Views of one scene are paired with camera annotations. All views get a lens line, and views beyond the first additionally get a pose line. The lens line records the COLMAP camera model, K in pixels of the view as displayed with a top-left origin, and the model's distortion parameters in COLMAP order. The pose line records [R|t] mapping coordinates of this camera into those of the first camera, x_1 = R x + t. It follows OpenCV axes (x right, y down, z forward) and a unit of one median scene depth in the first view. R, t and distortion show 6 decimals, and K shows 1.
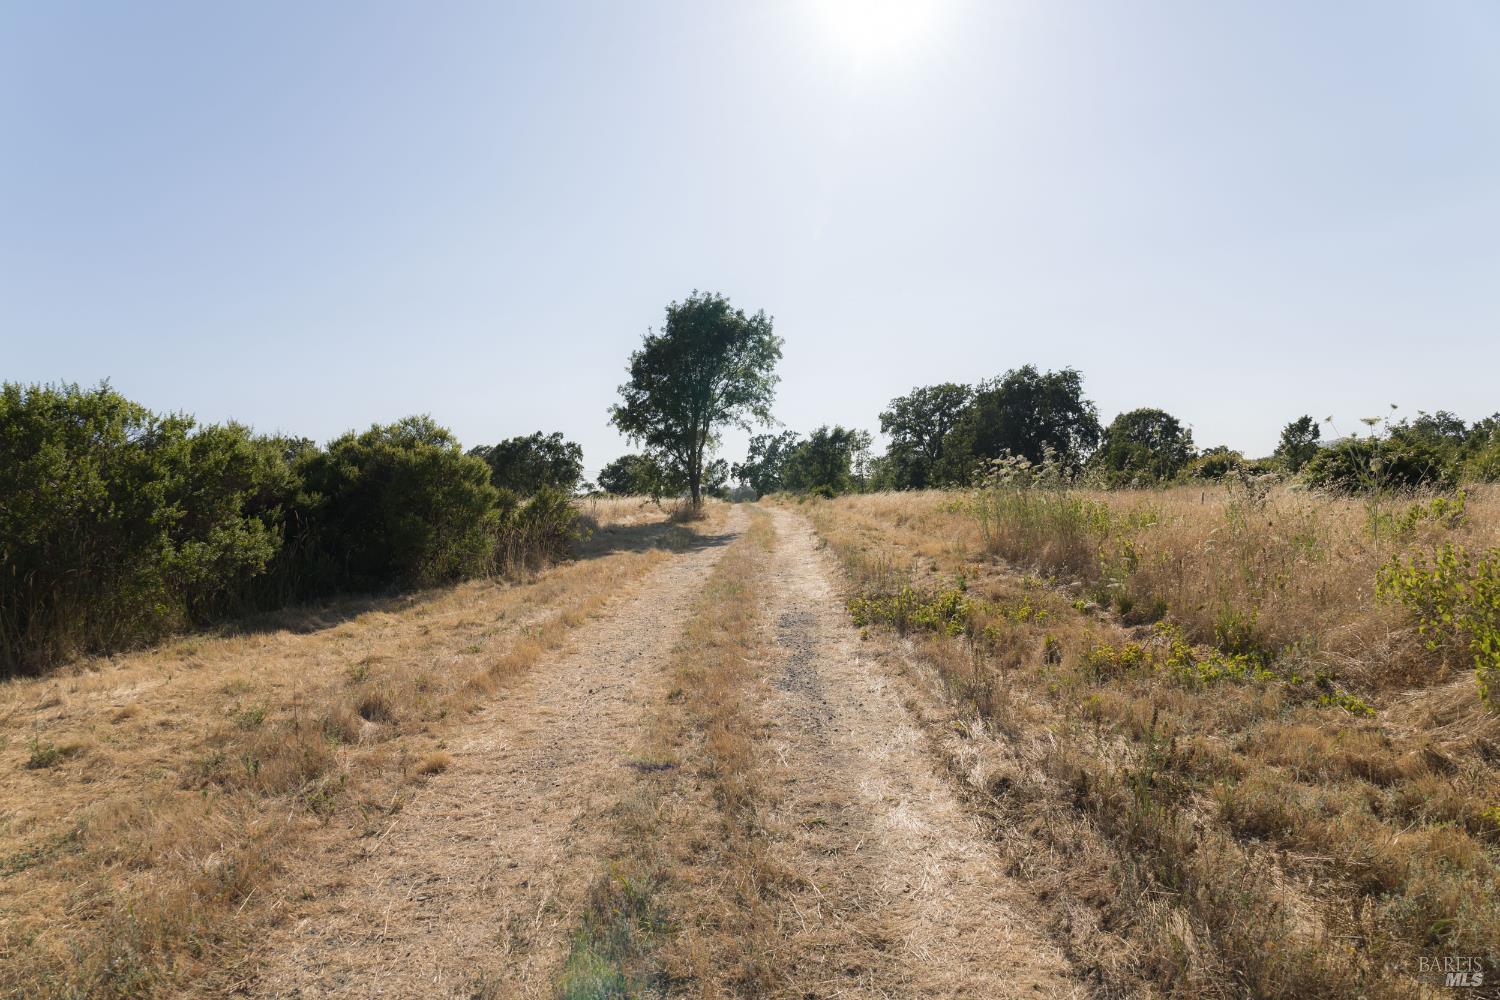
lens RADIAL K [[1036.8, 0, 715.9], [0, 1036.8, 498.7], [0, 0, 1]] dist [0.001462, 0.000961]
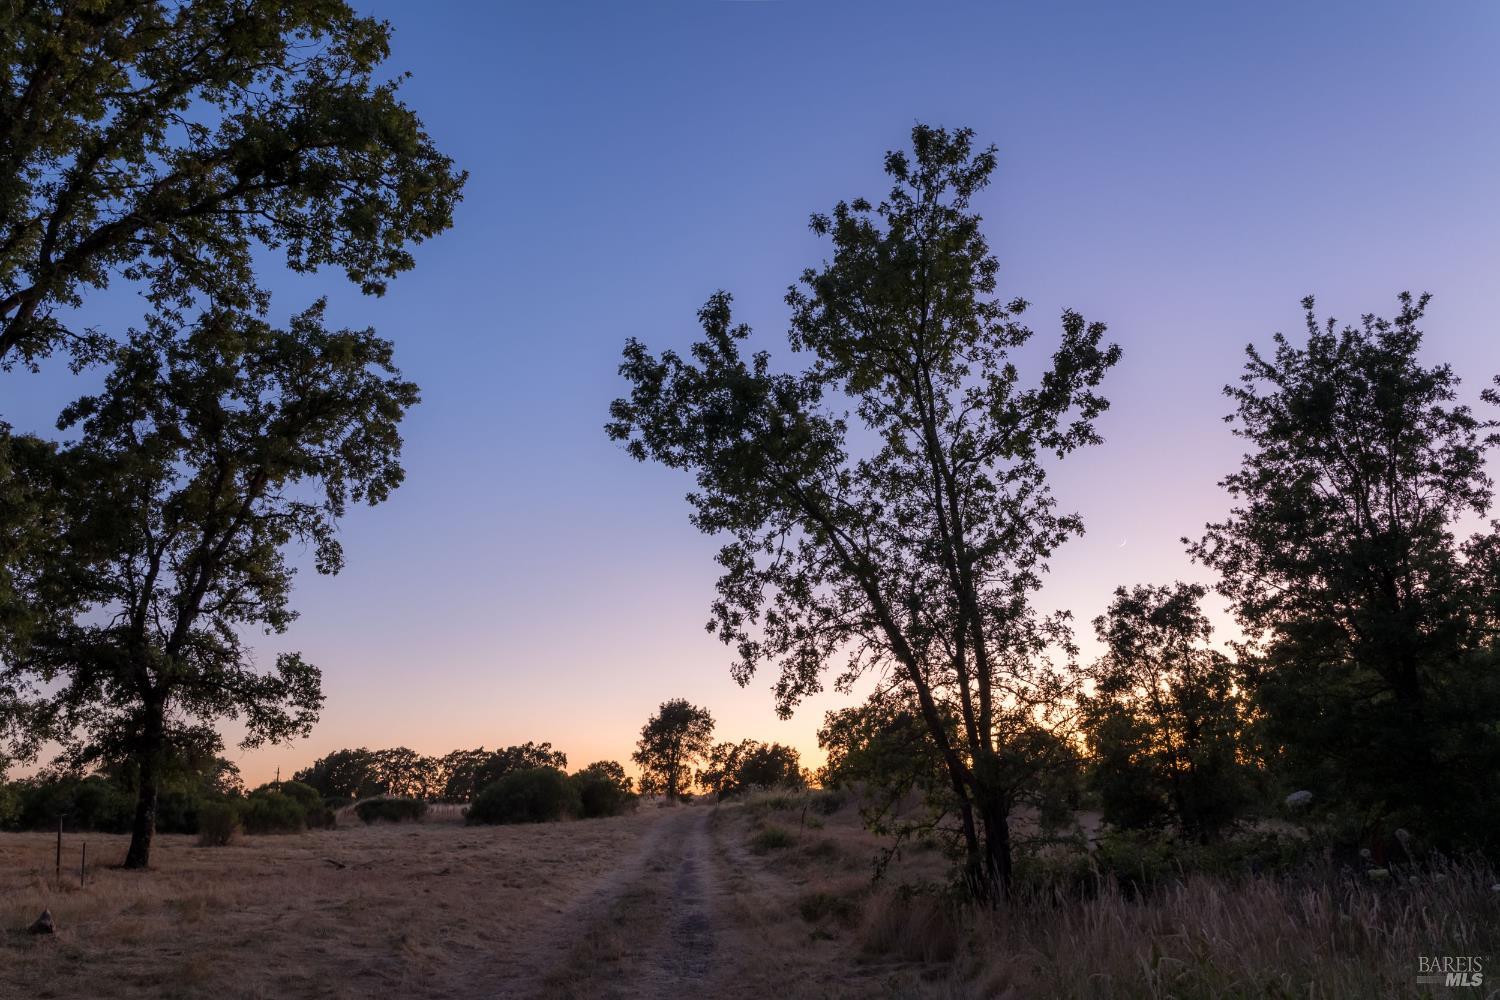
lens RADIAL K [[1206.2, 0, 747.8], [0, 1206.2, 476.6], [0, 0, 1]] dist [-0.003394, -0.000752]
pose [[0.998458, 0.022305, 0.050830, -0.001499], [-0.008058, 0.964259, -0.264839, 0.005574], [-0.054920, 0.264021, 0.962952, -0.437675]]
